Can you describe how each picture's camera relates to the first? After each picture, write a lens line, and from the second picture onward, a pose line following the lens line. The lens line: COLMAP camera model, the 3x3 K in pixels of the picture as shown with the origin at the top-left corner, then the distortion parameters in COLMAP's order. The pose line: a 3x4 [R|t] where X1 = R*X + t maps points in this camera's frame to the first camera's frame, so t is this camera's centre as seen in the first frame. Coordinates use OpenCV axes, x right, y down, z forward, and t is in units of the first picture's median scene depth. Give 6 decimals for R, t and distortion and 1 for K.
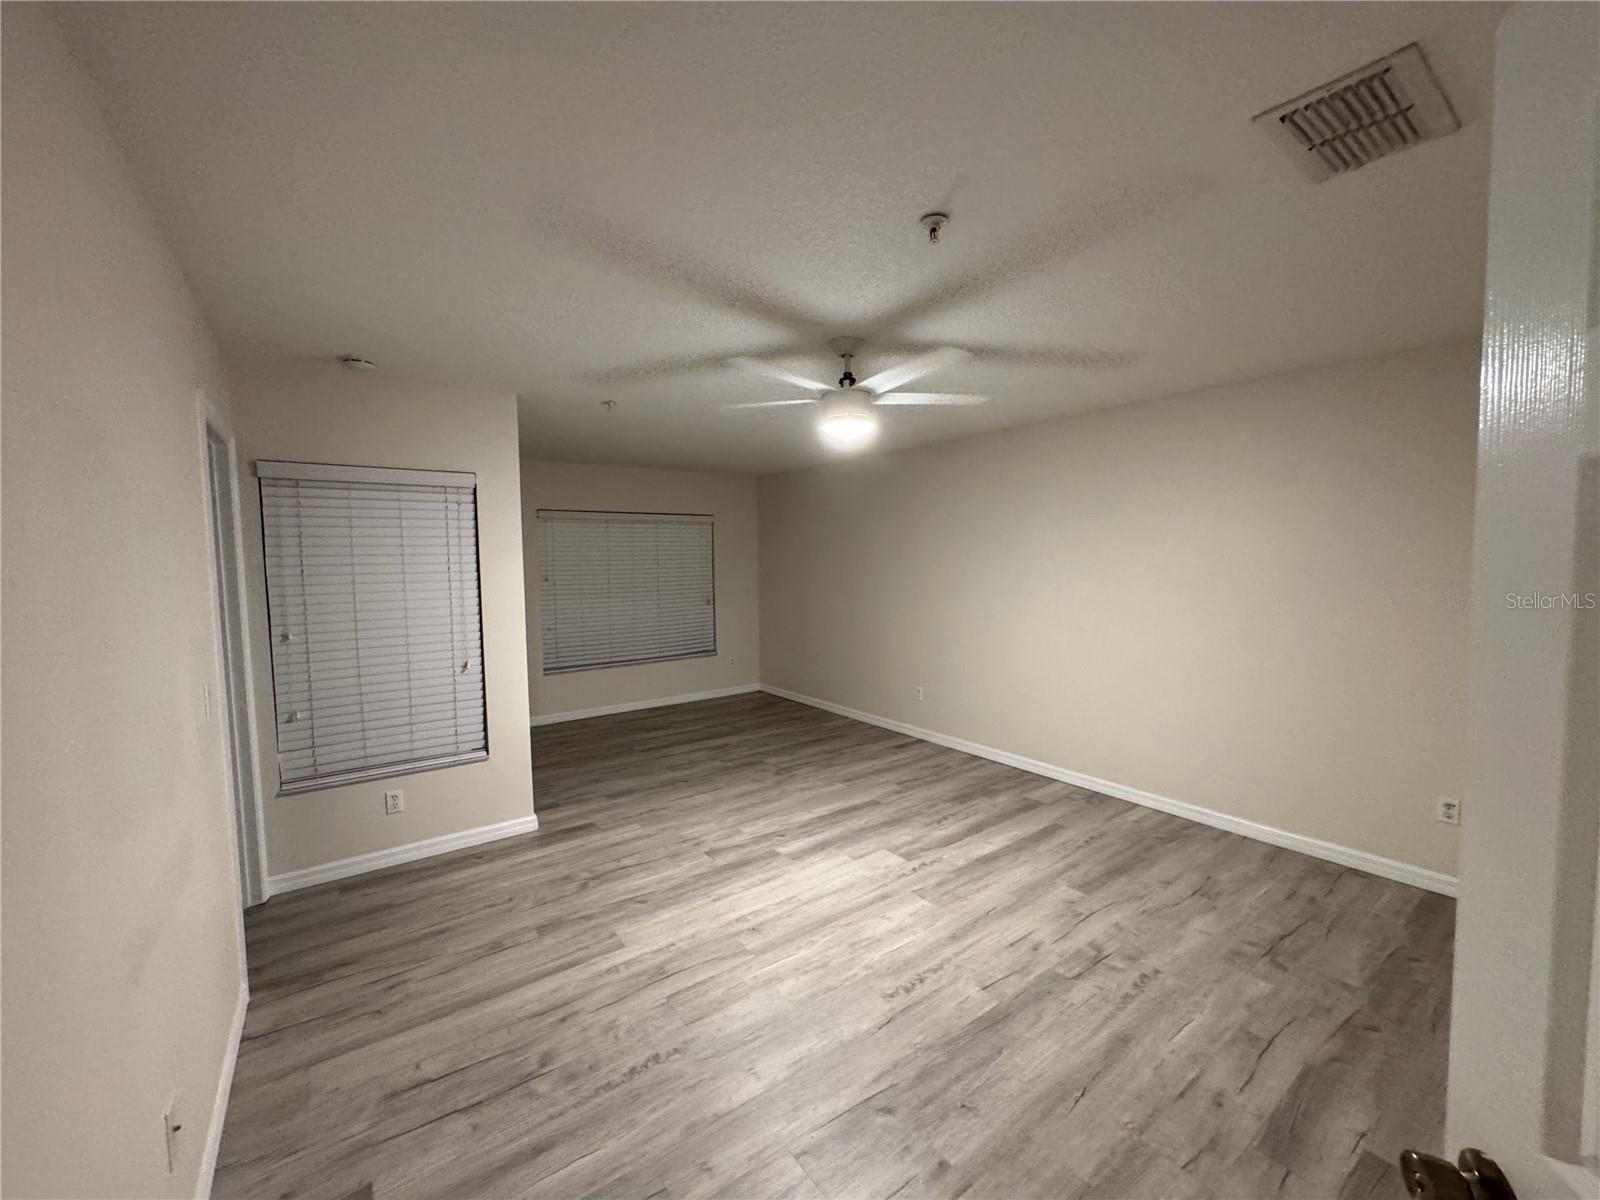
lens RADIAL K [[645.5, 0, 800.7], [0, 645.5, 596.2], [0, 0, 1]] dist [-0.003666, 0.000755]
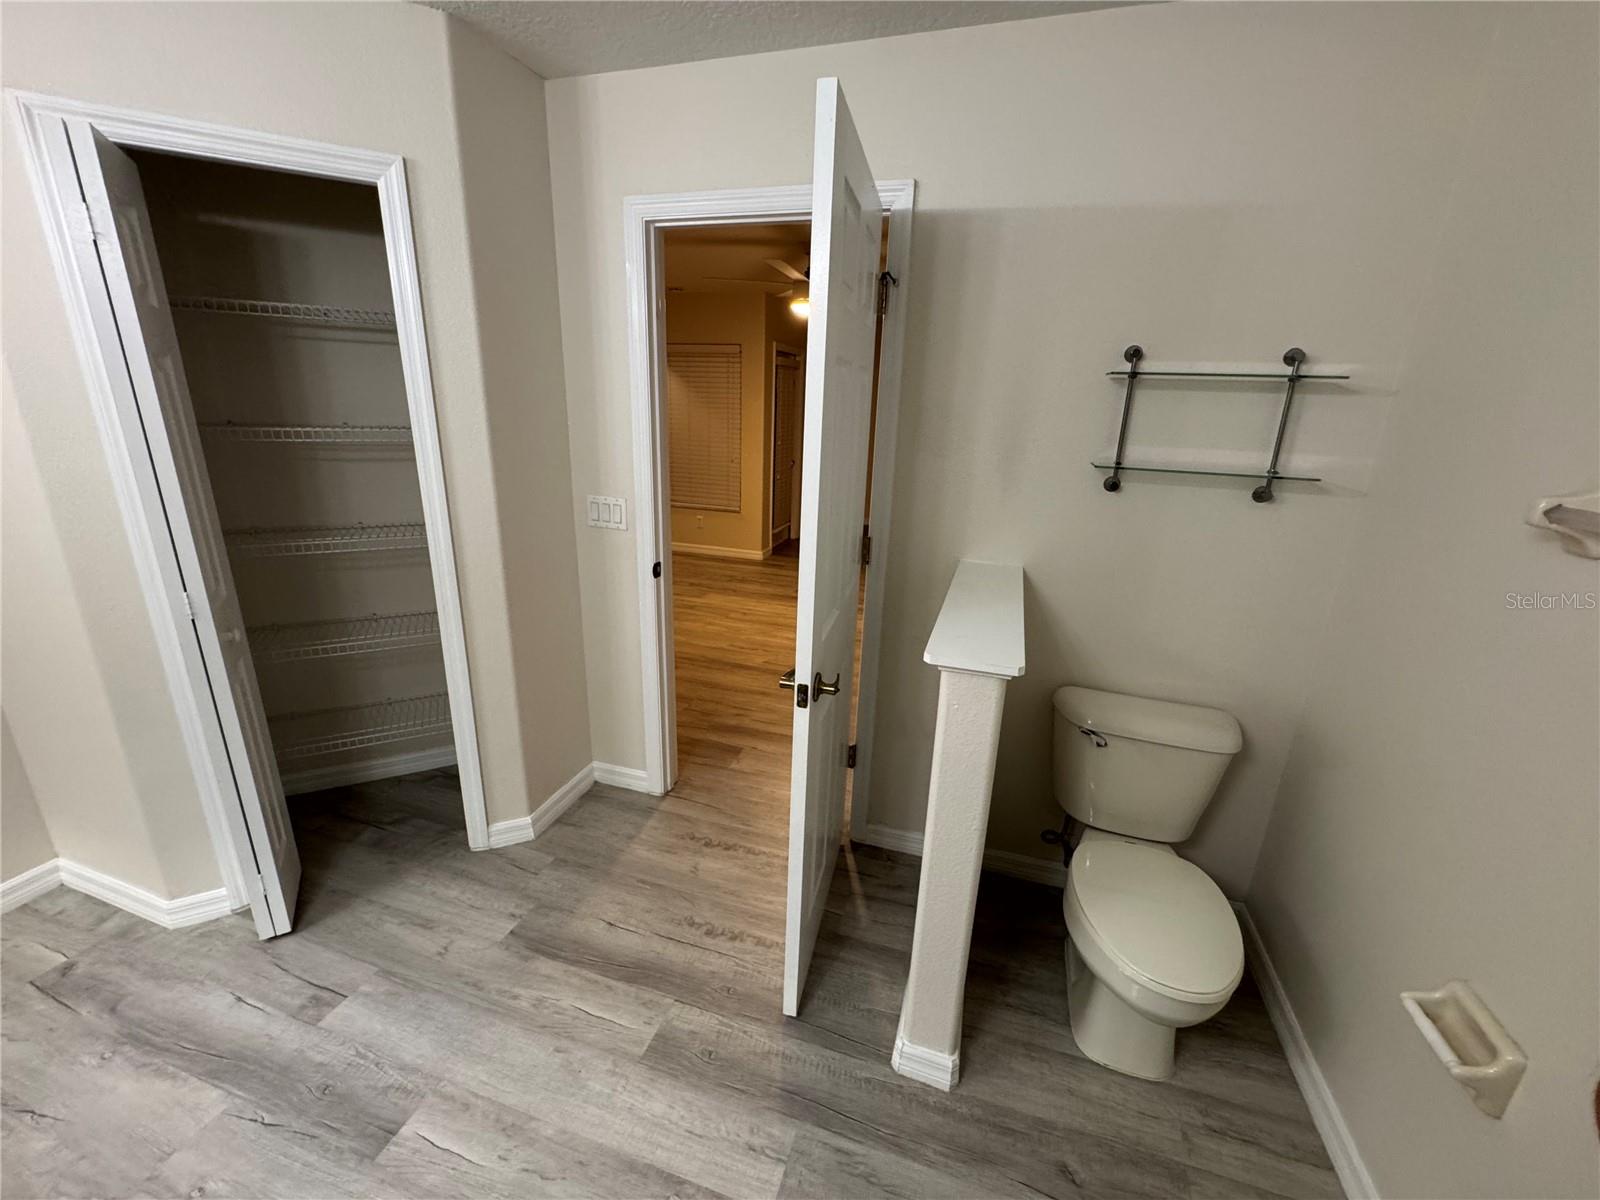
lens RADIAL K [[645.5, 0, 801.4], [0, 645.5, 589.3], [0, 0, 1]] dist [-0.003666, 0.000755]
pose [[0.592411, 0.262075, -0.761817, 1.320233], [-0.101834, 0.962385, 0.251884, -0.015650], [0.799174, -0.071640, 0.596815, 0.055863]]
